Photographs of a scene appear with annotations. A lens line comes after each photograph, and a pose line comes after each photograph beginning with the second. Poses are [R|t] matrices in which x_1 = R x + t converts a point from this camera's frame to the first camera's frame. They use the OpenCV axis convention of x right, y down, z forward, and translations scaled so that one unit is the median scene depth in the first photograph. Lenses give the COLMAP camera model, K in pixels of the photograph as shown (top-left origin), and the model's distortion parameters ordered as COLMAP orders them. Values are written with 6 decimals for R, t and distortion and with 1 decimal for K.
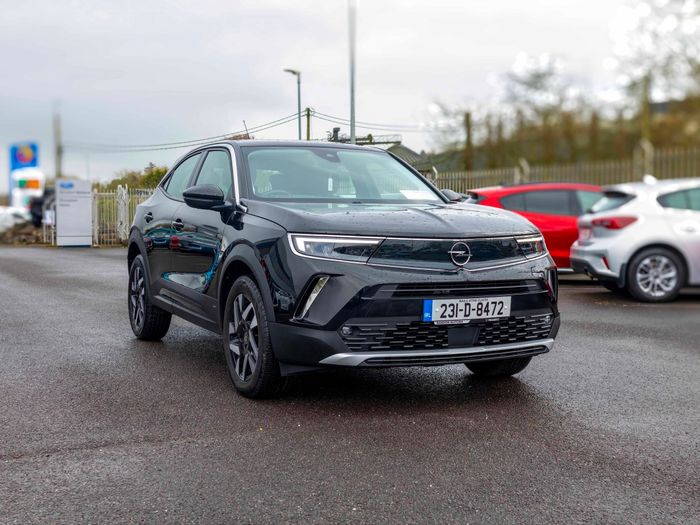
lens RADIAL K [[913.1, 0, 350.0], [0, 913.1, 262.5], [0, 0, 1]] dist [-0.003921, -0.003562]
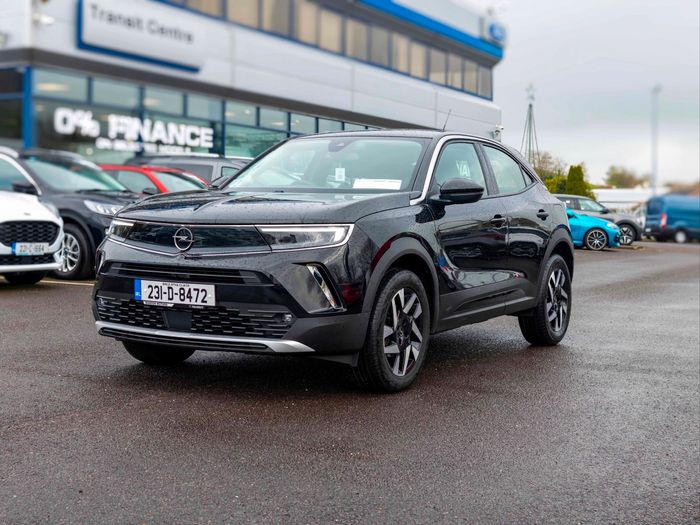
lens RADIAL K [[1026.8, 0, 350.0], [0, 1026.8, 262.5], [0, 0, 1]] dist [-0.026584, -0.025036]
pose [[0.560103, 0.052702, -0.826745, 1.179025], [-0.065210, 0.997683, 0.019421, -0.017736], [0.825852, 0.043035, 0.562242, 0.519977]]
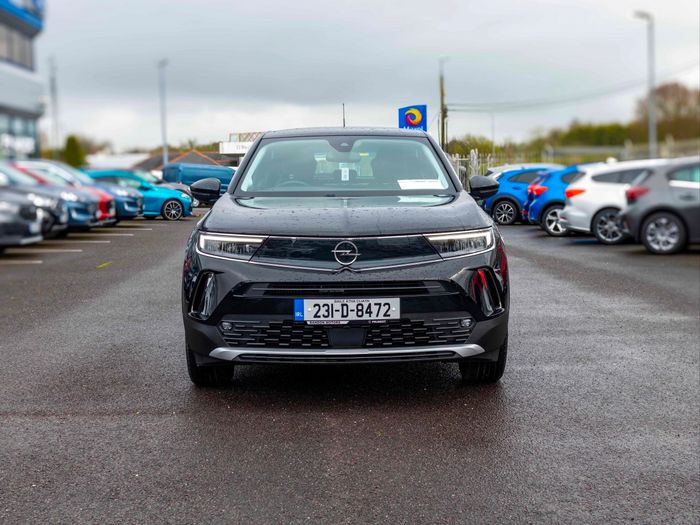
lens RADIAL K [[1026.8, 0, 350.0], [0, 1026.8, 262.5], [0, 0, 1]] dist [-0.026584, -0.025036]
pose [[0.899824, 0.020675, -0.435762, 0.611718], [-0.006061, 0.999372, 0.034901, -0.038247], [0.436210, -0.028764, 0.899385, 0.011172]]
